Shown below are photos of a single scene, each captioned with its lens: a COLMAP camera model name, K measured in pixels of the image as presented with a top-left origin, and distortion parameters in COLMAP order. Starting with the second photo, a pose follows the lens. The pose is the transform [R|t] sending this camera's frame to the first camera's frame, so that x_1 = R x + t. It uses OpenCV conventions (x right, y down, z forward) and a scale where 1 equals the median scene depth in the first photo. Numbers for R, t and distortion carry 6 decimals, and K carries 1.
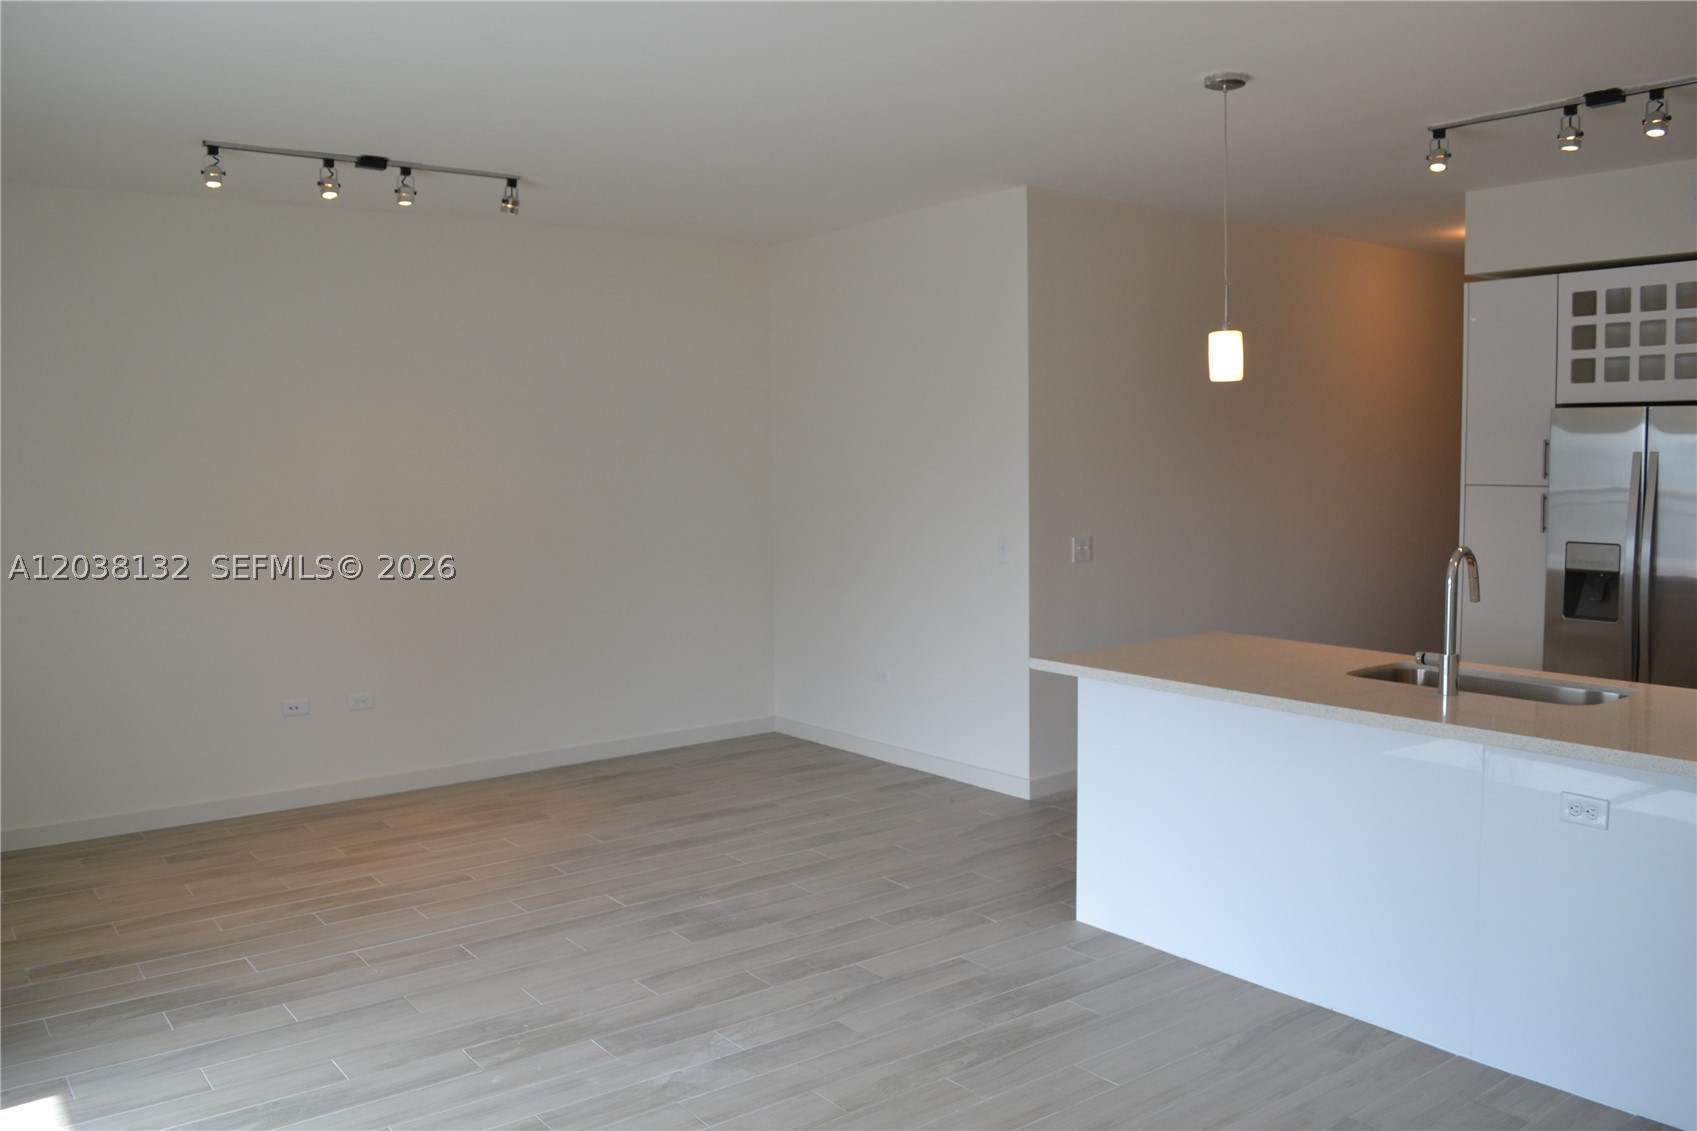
lens RADIAL K [[1348.1, 0, 845.9], [0, 1348.1, 560.3], [0, 0, 1]] dist [-0.080587, 0.001654]
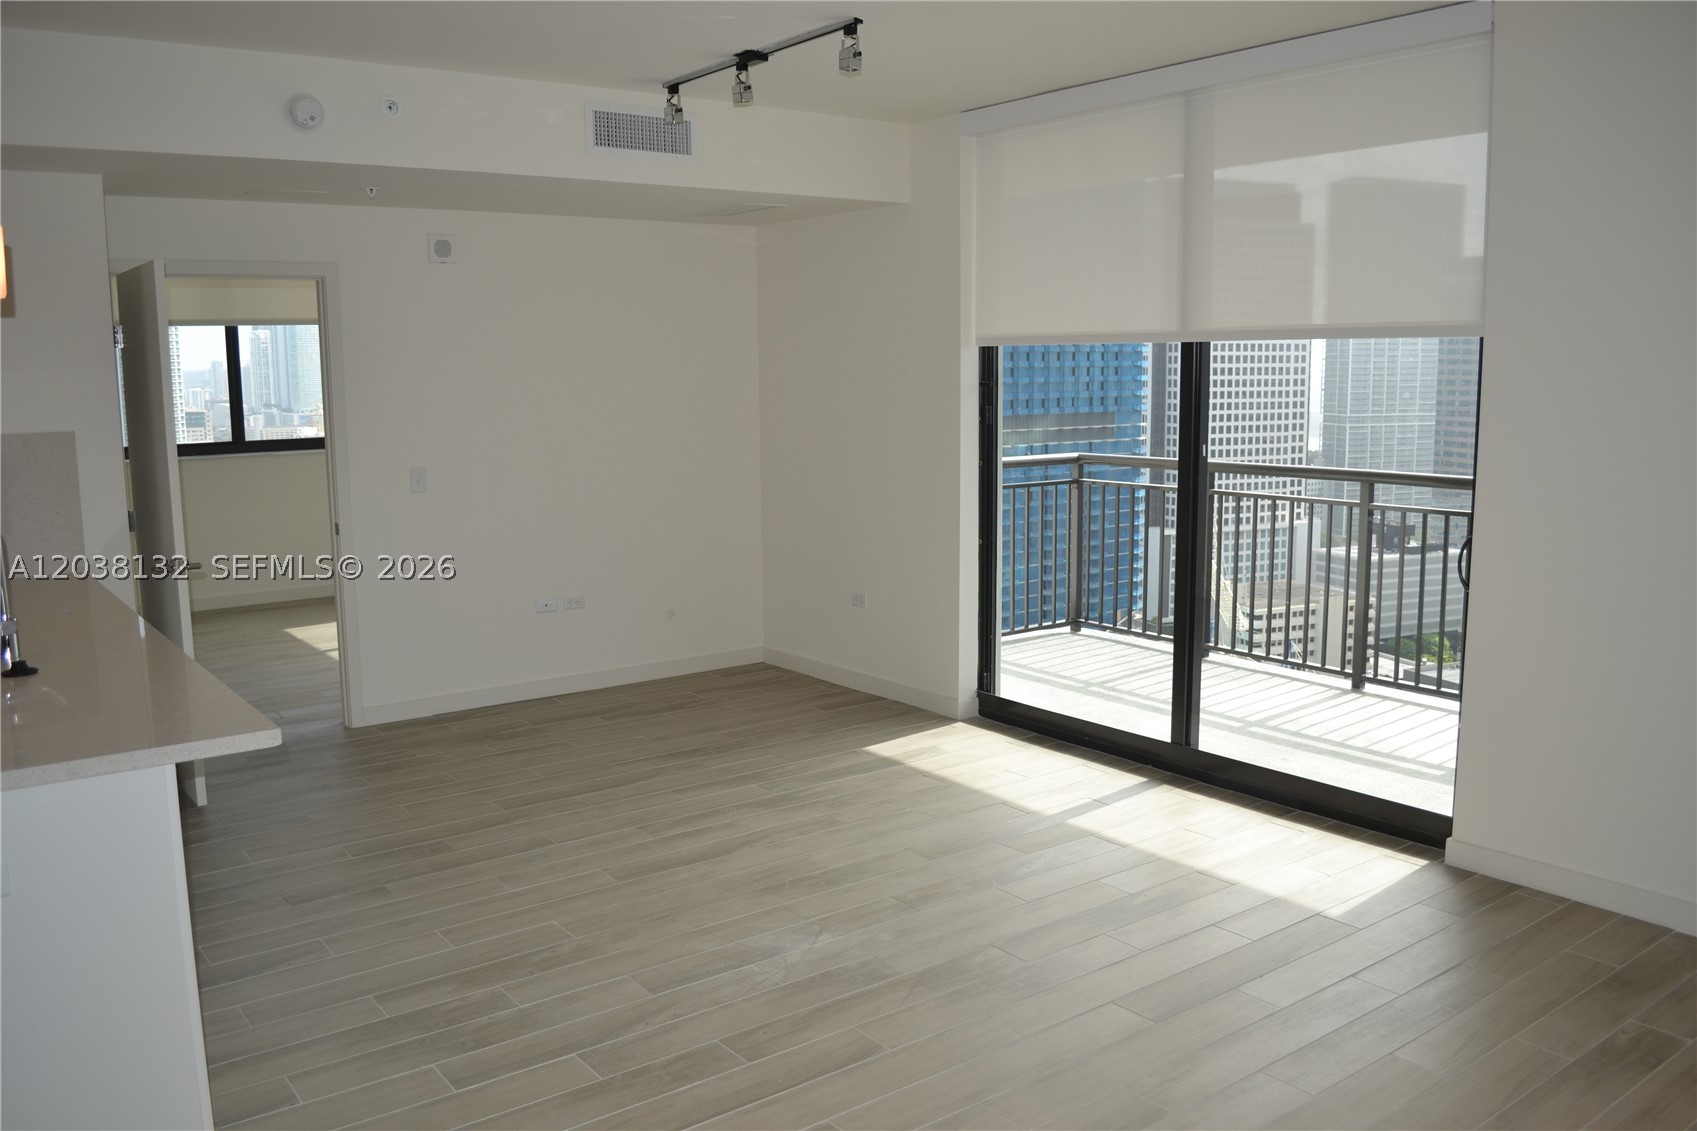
lens RADIAL K [[1348.1, 0, 845.9], [0, 1348.1, 560.3], [0, 0, 1]] dist [-0.080587, 0.001654]
pose [[-0.999783, 0.019228, 0.008061, -0.124773], [0.020525, 0.975639, 0.218421, -0.124518], [-0.003665, 0.218539, -0.975821, 1.482036]]
